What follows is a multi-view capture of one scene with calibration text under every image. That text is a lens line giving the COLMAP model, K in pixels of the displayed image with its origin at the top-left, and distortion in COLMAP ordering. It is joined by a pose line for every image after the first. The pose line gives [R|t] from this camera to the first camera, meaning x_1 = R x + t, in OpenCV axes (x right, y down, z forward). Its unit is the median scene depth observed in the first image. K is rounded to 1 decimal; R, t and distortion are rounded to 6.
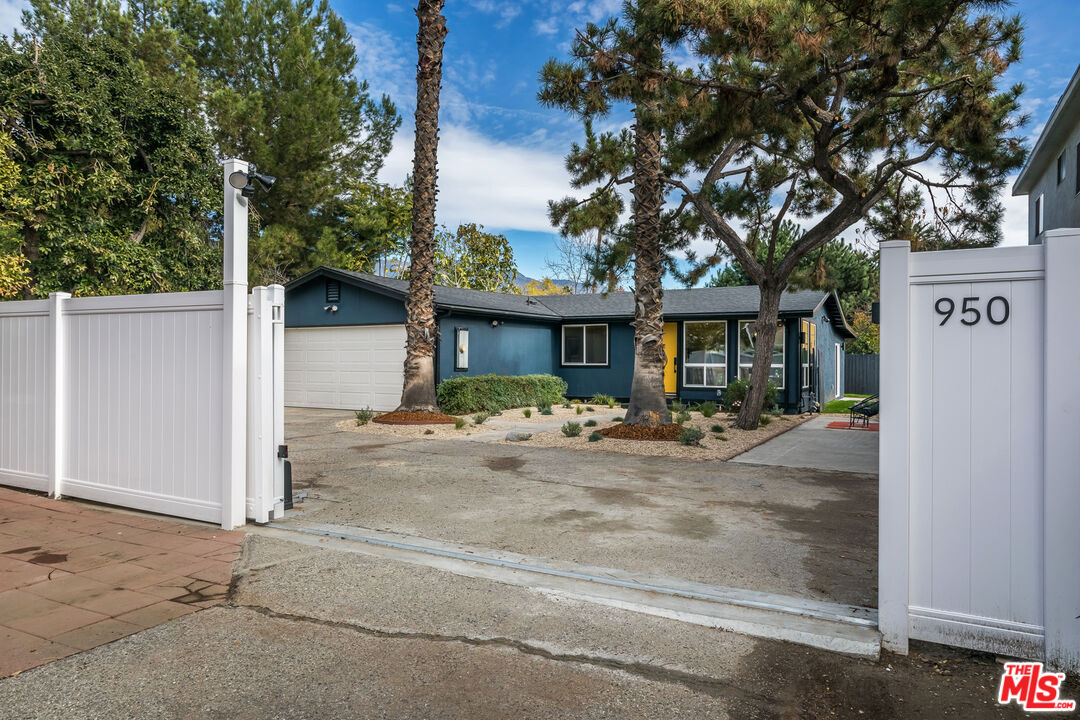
lens RADIAL K [[729.2, 0, 532.0], [0, 729.2, 362.7], [0, 0, 1]] dist [-0.031870, -0.005764]
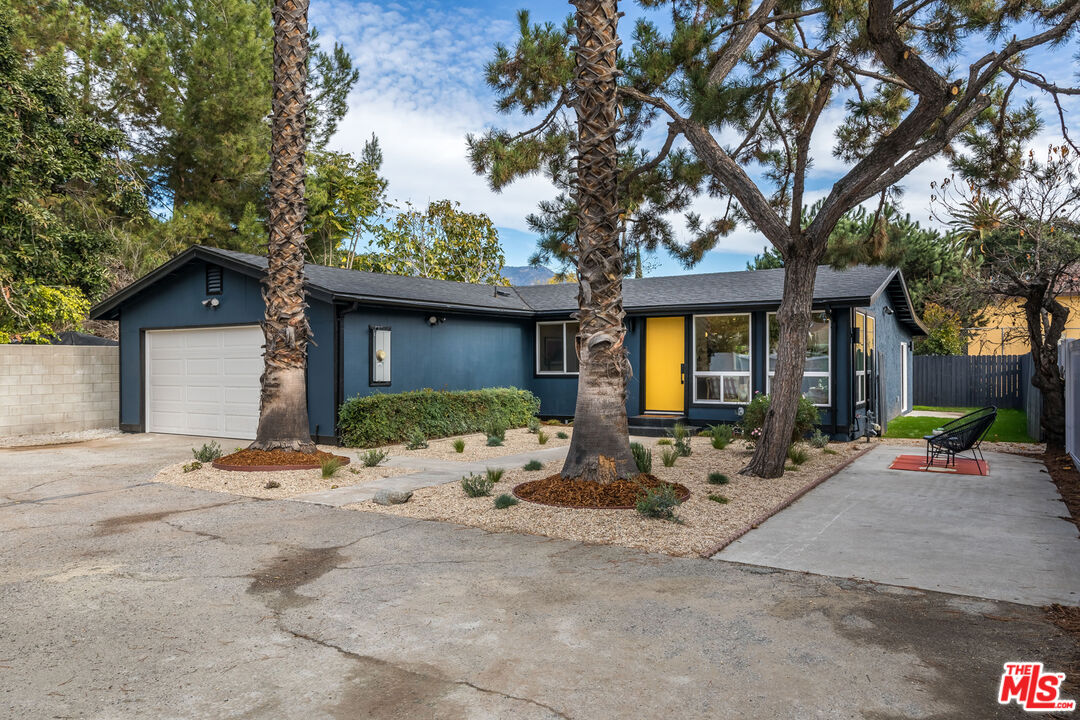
lens RADIAL K [[782.8, 0, 533.6], [0, 782.8, 369.1], [0, 0, 1]] dist [-0.012311, 0.005049]
pose [[0.999141, -0.008785, -0.040499, 0.092507], [0.008944, 0.999953, 0.003760, -0.007124], [0.040464, -0.004119, 0.999173, 0.232452]]
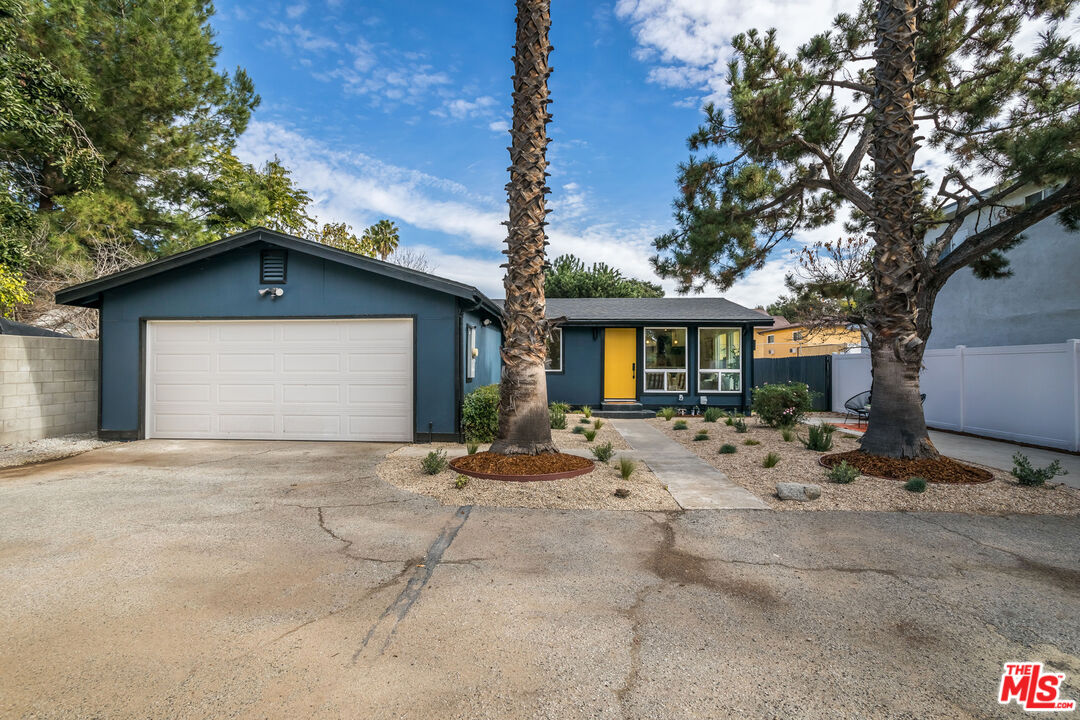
lens RADIAL K [[527.1, 0, 546.9], [0, 527.1, 362.1], [0, 0, 1]] dist [-0.031048, 0.007330]
pose [[0.888383, -0.000802, 0.459102, -0.294498], [0.003816, 0.999977, -0.005637, -0.006414], [-0.459087, 0.006760, 0.888366, 0.490853]]
